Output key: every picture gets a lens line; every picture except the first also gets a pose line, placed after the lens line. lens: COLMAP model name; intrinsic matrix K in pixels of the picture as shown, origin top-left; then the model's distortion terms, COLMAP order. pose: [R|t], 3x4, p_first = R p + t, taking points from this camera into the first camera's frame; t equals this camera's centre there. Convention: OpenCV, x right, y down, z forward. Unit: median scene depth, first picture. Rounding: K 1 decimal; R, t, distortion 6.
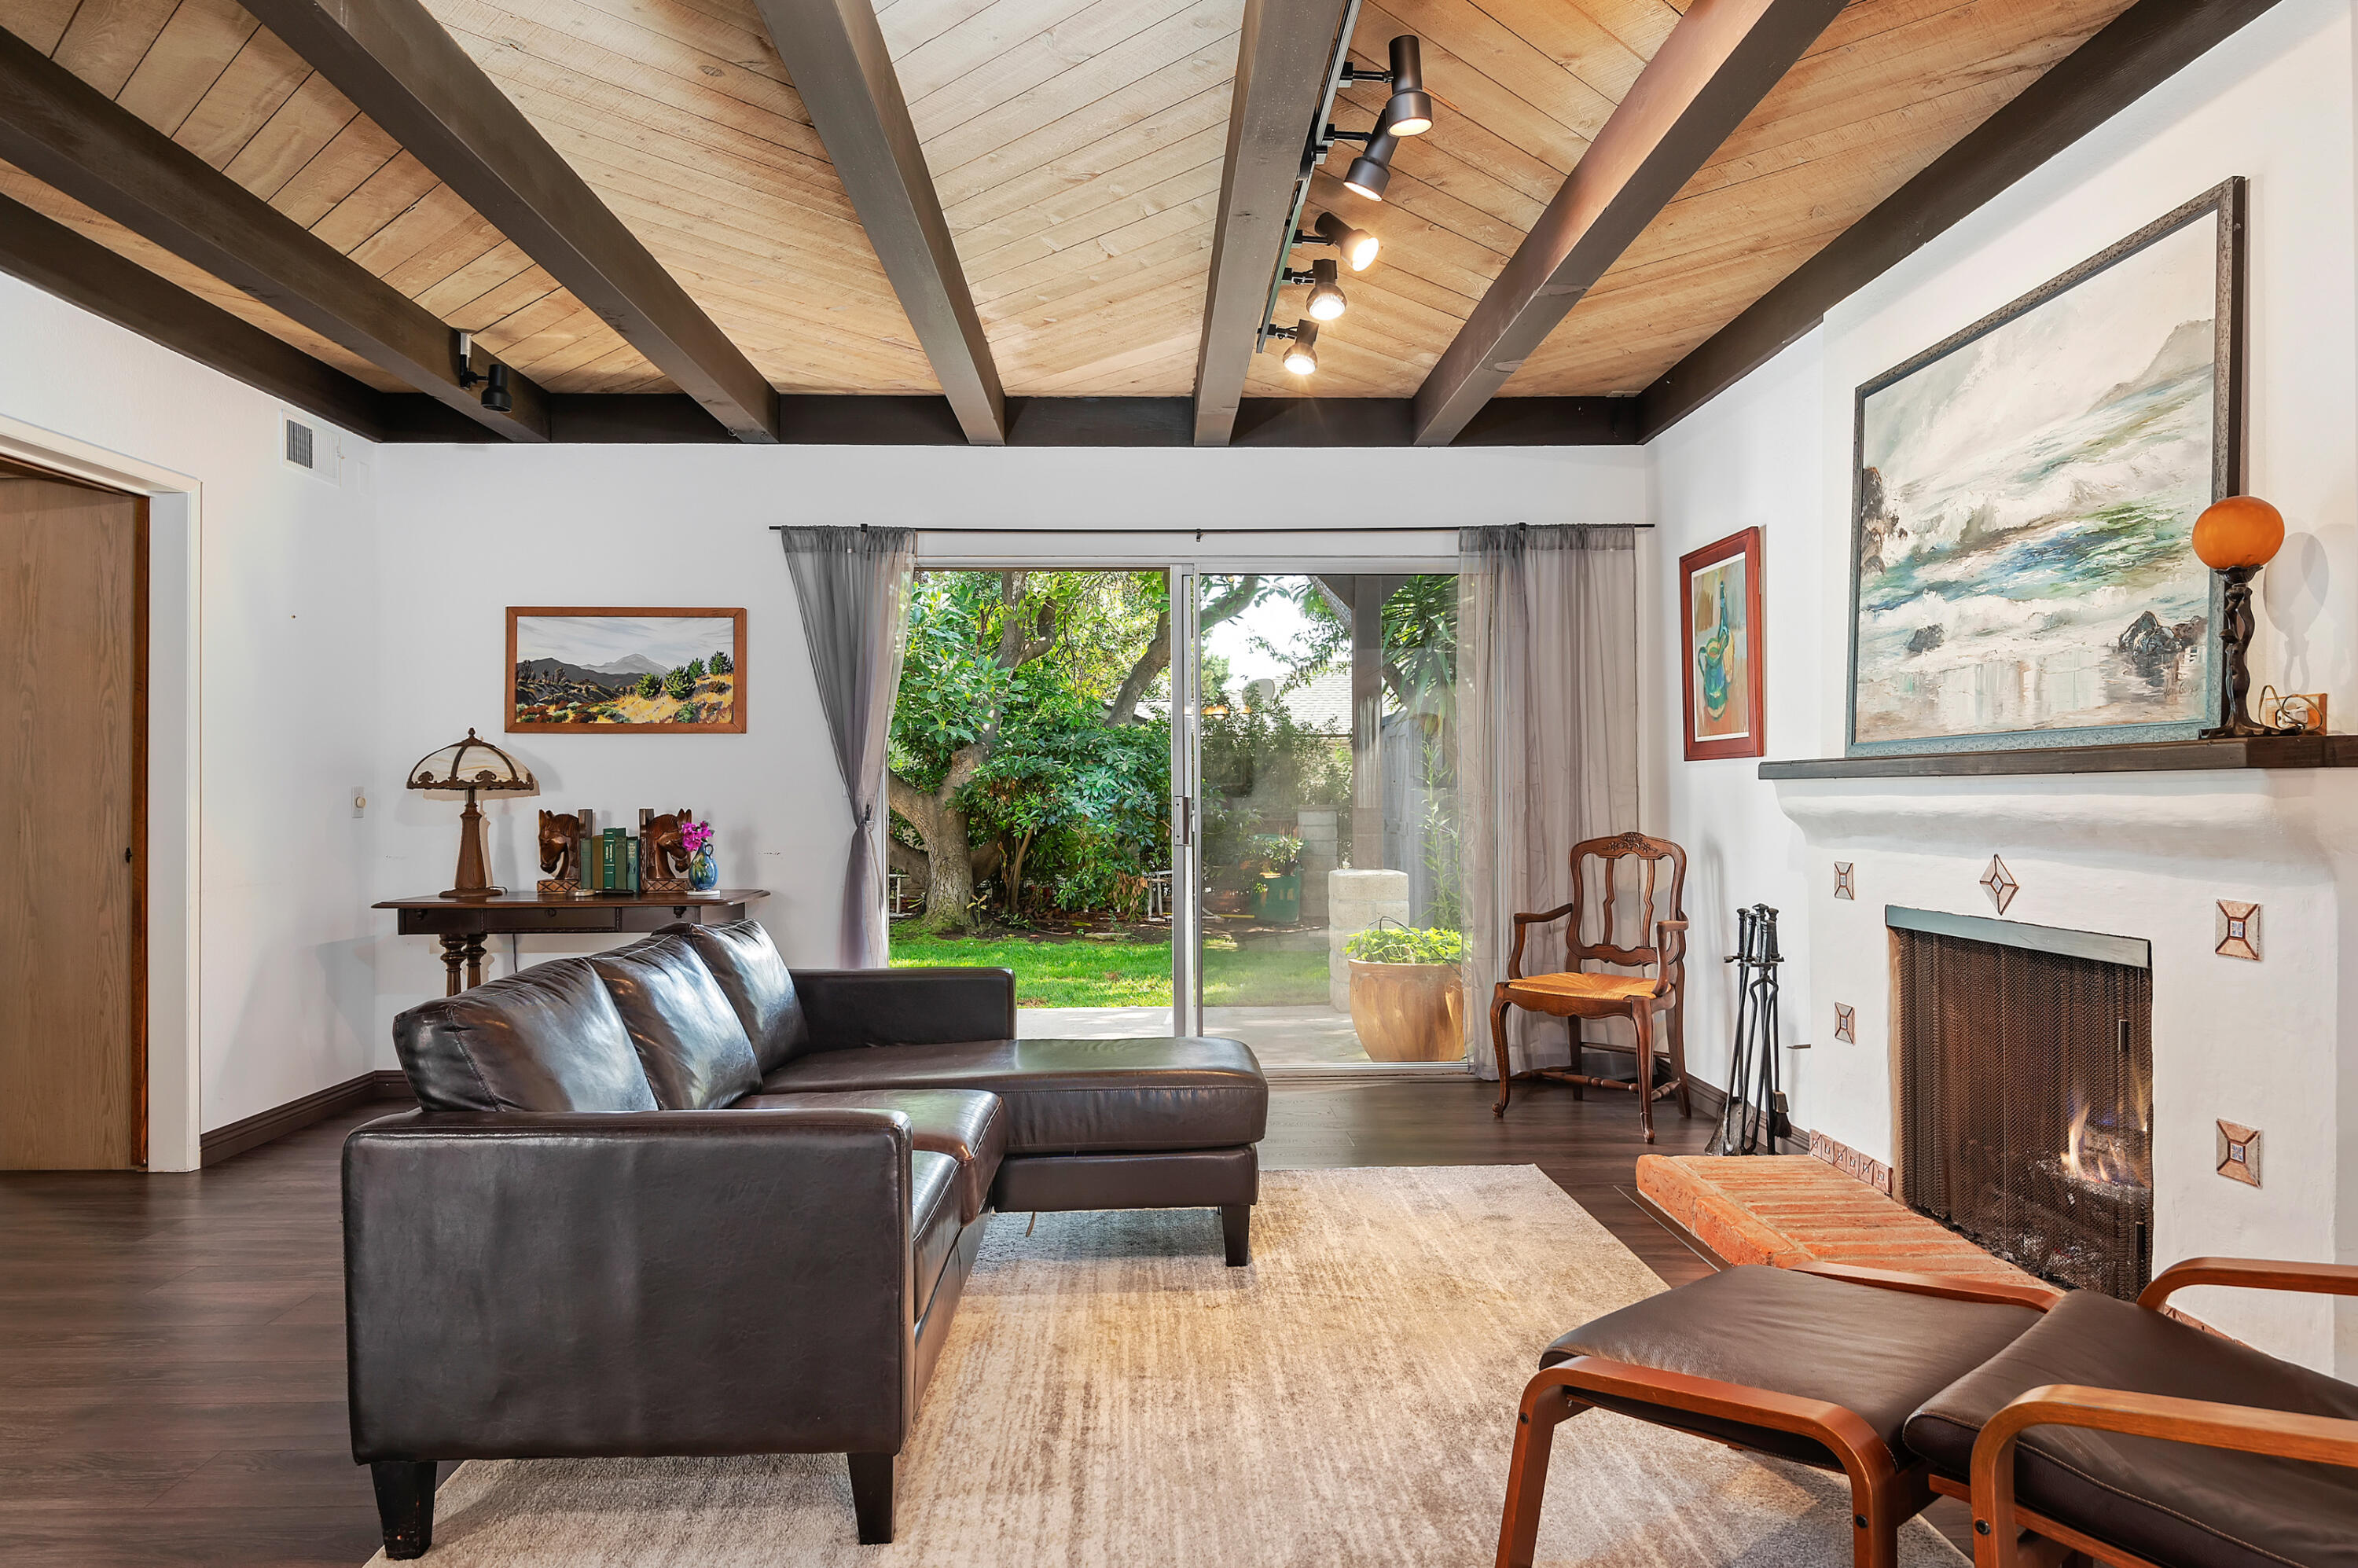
lens RADIAL K [[1385.1, 0, 1188.9], [0, 1385.1, 785.4], [0, 0, 1]] dist [0.019390, -0.031731]
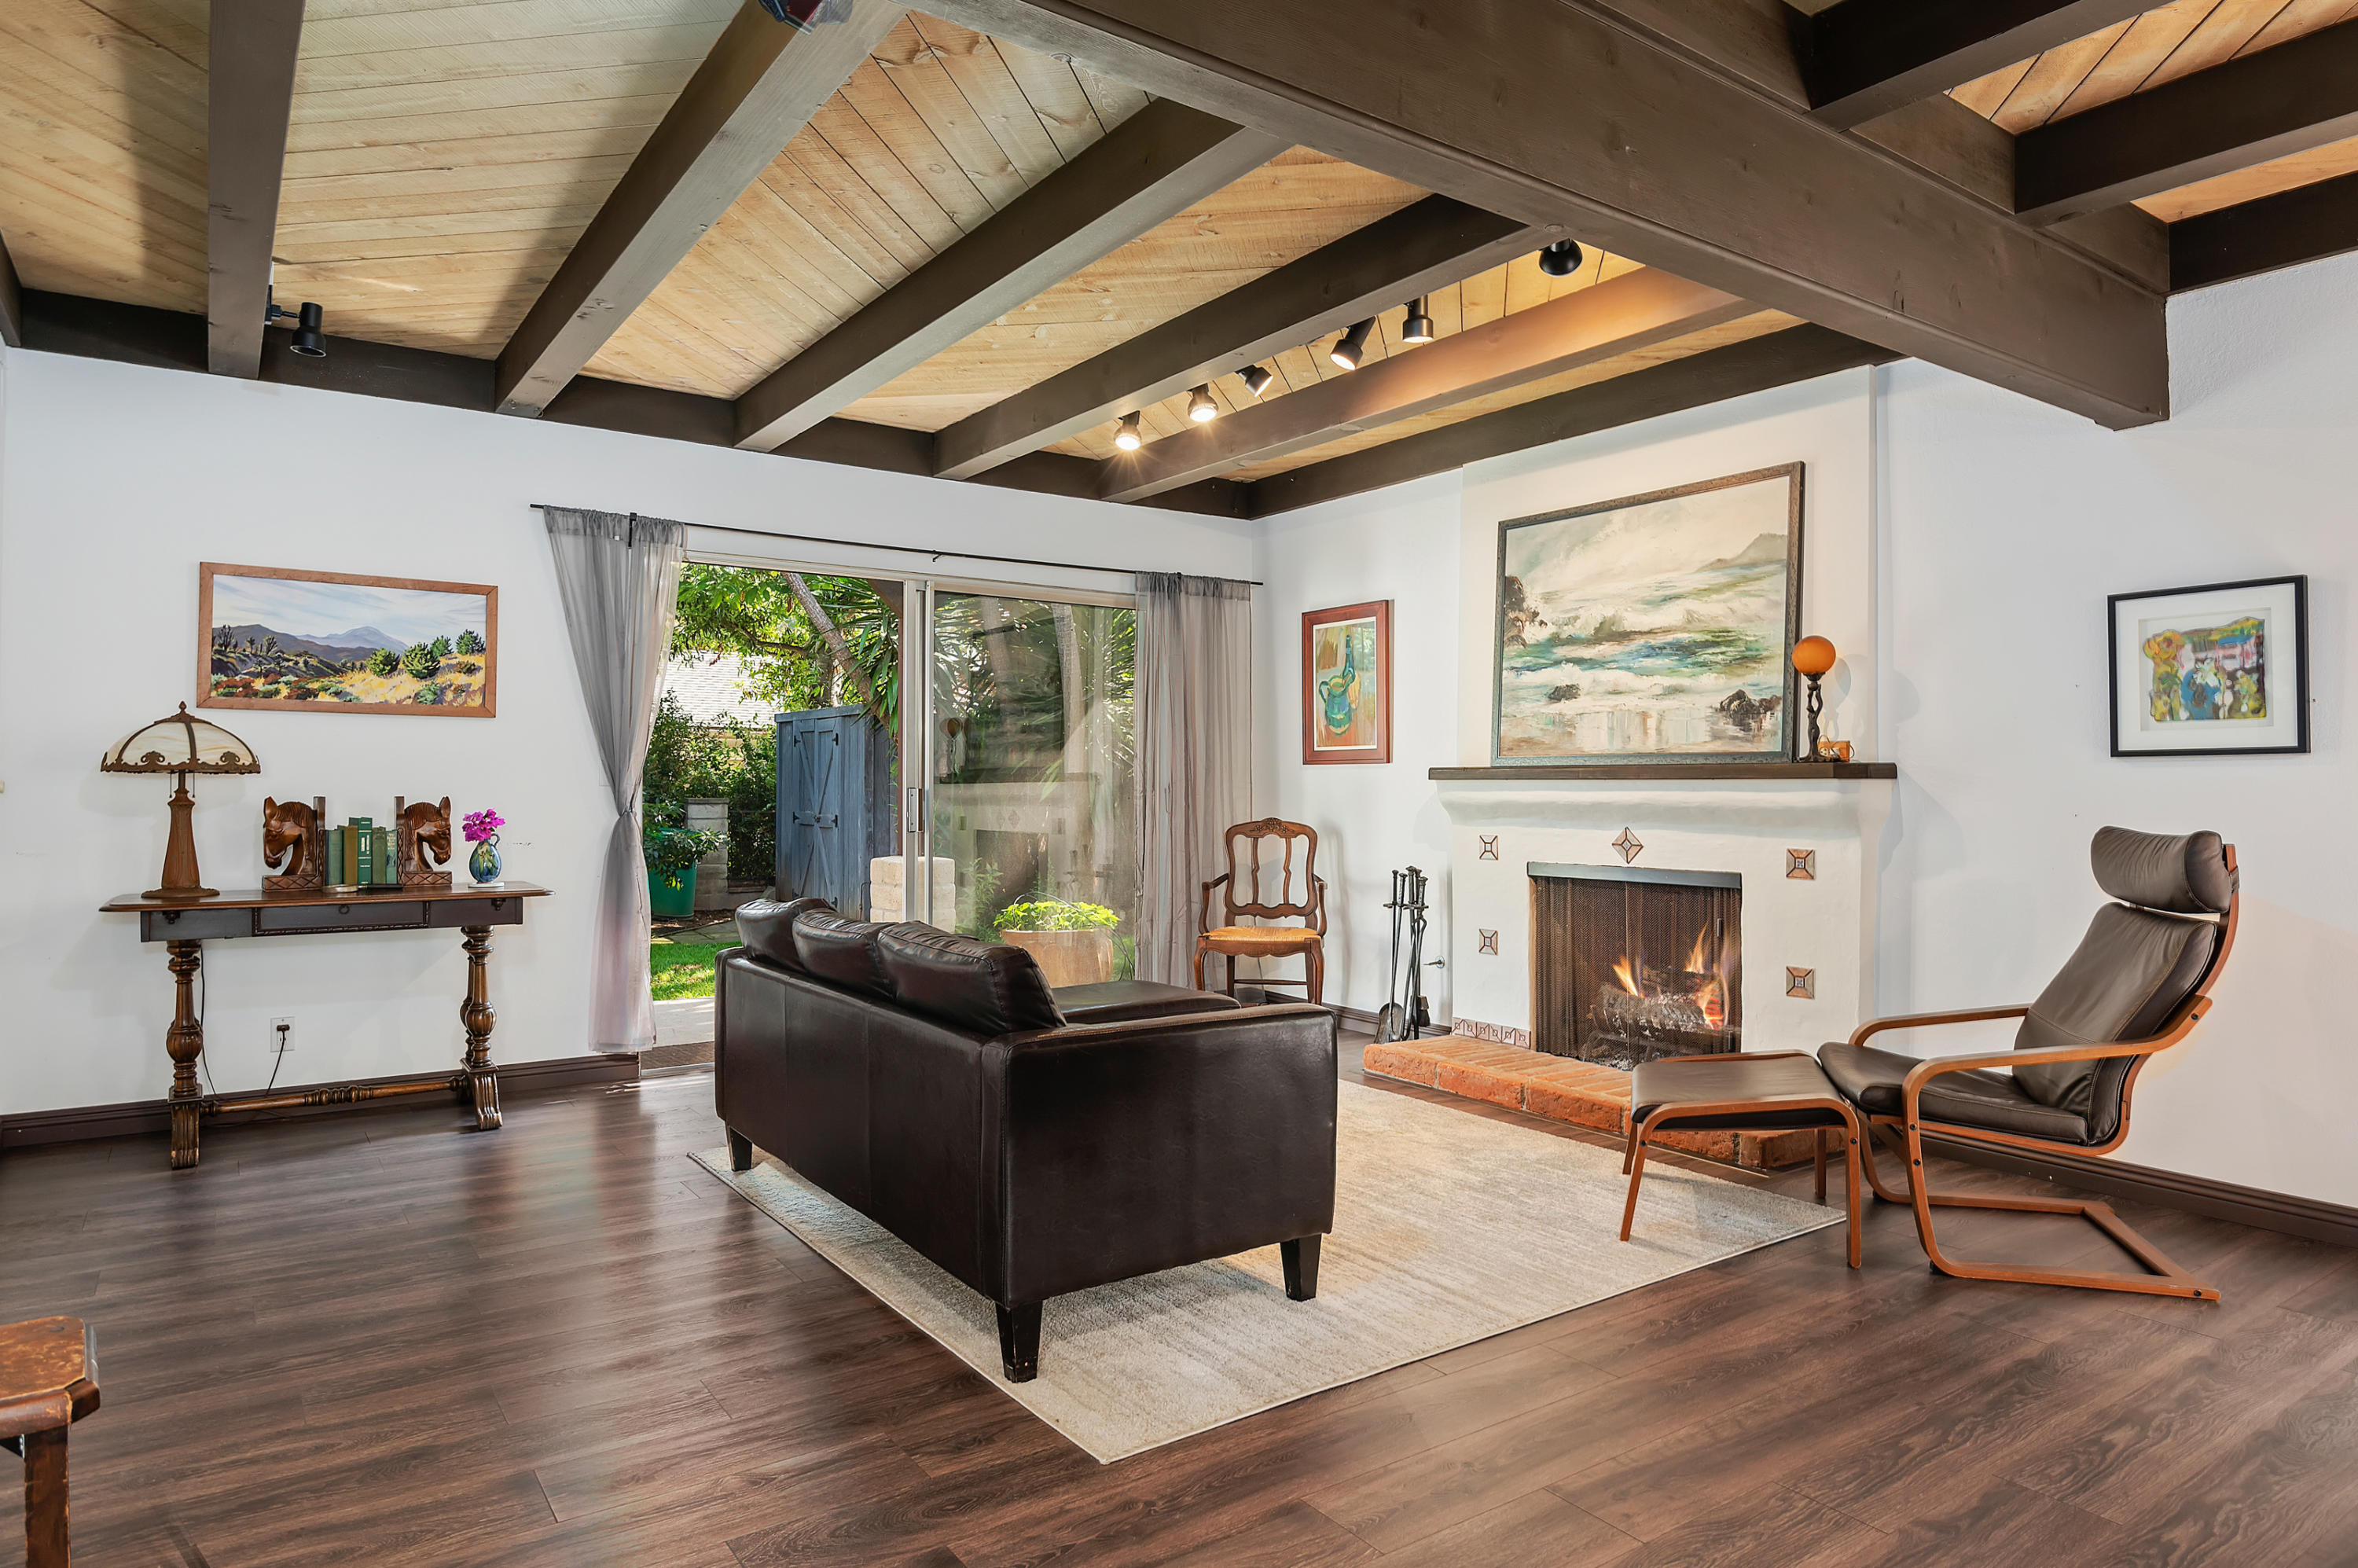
lens RADIAL K [[1385.1, 0, 1188.9], [0, 1385.1, 785.4], [0, 0, 1]] dist [0.019390, -0.031731]
pose [[0.838246, 0.009600, 0.545208, -0.622676], [-0.011780, 0.999930, 0.000506, 0.003948], [-0.545166, -0.006847, 0.838300, -0.082937]]
